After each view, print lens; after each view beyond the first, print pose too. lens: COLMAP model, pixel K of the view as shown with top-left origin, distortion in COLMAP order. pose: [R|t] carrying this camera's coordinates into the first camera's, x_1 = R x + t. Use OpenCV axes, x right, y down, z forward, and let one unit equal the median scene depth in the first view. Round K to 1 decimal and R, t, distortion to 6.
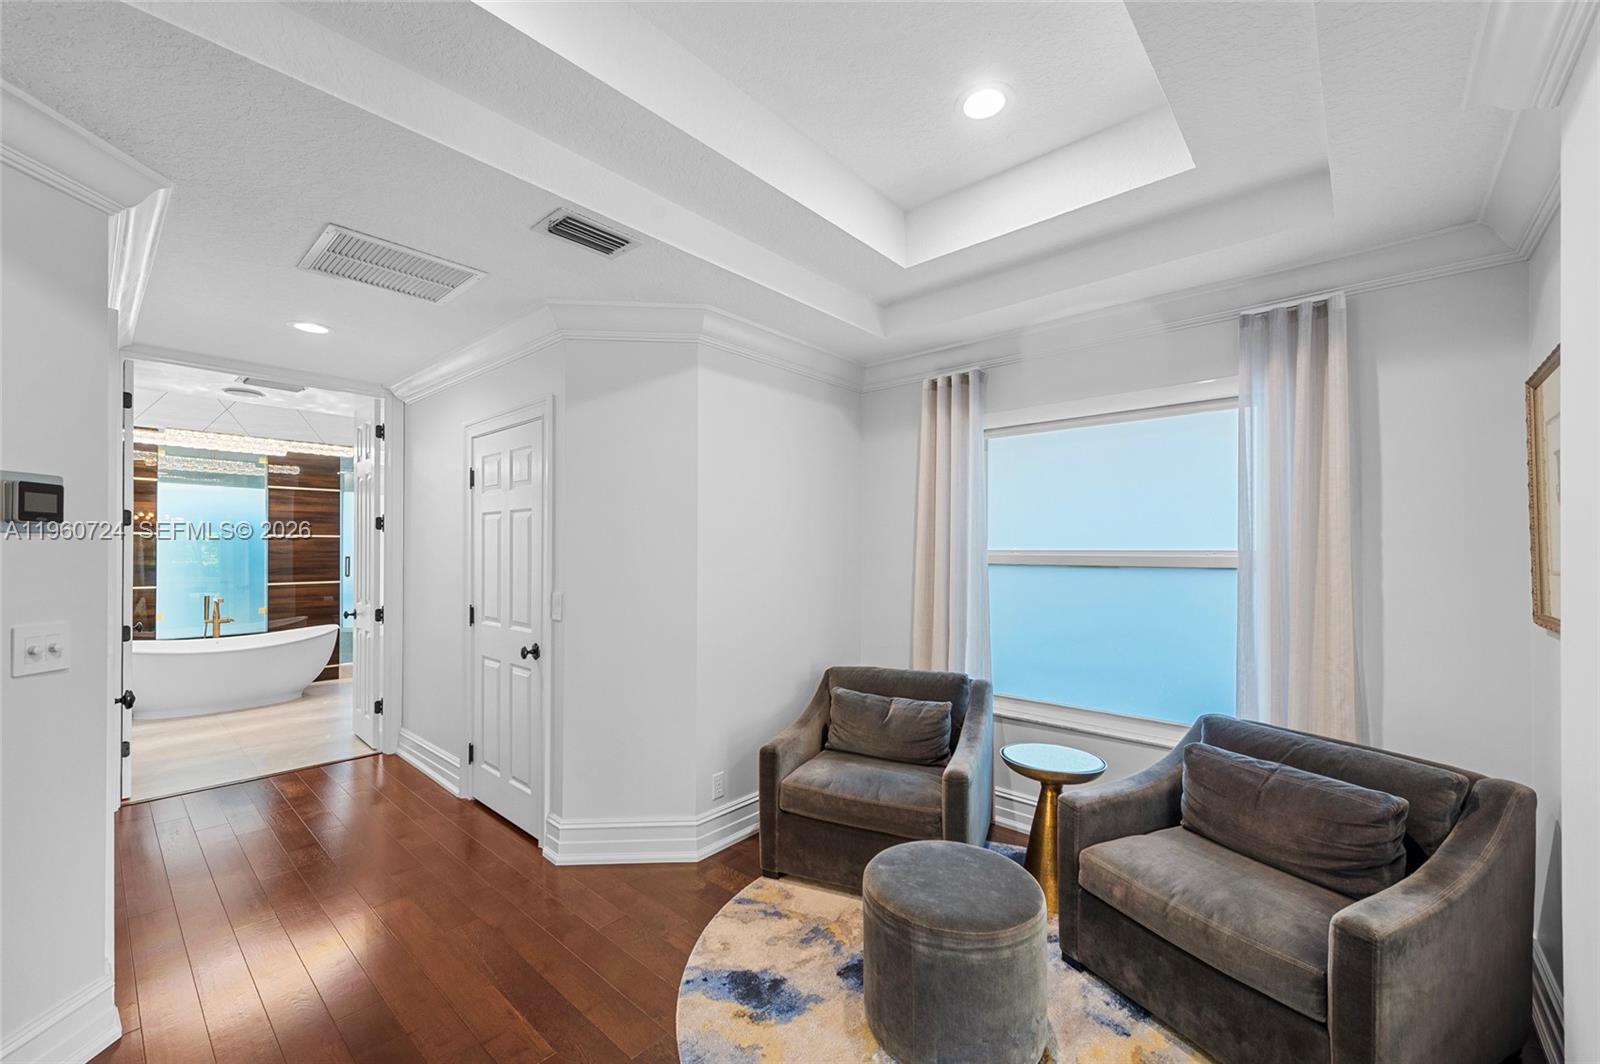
lens RADIAL K [[626.2, 0, 797.3], [0, 626.2, 542.2], [0, 0, 1]] dist [0.009012, -0.002123]
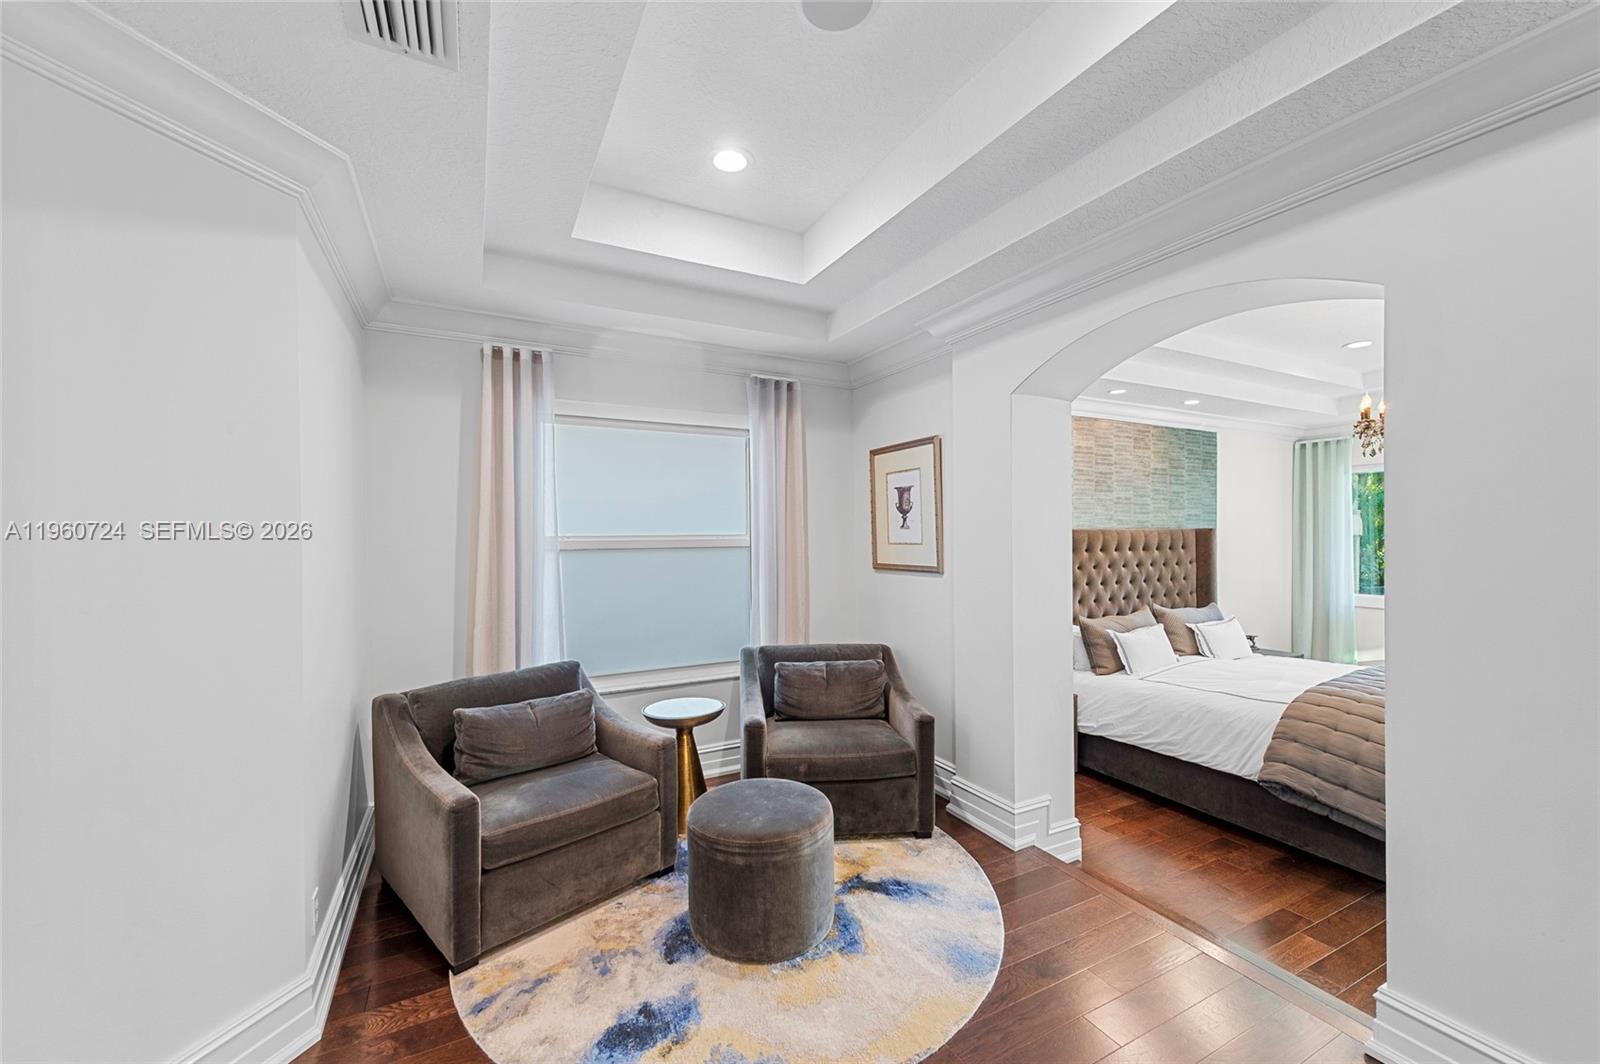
lens RADIAL K [[626.2, 0, 792.5], [0, 626.2, 539.9], [0, 0, 1]] dist [0.009012, -0.002123]
pose [[0.357863, -0.009738, 0.933723, -0.660814], [0.002708, 0.999952, 0.009391, 0.012032], [-0.933770, -0.000832, 0.357872, 0.395975]]
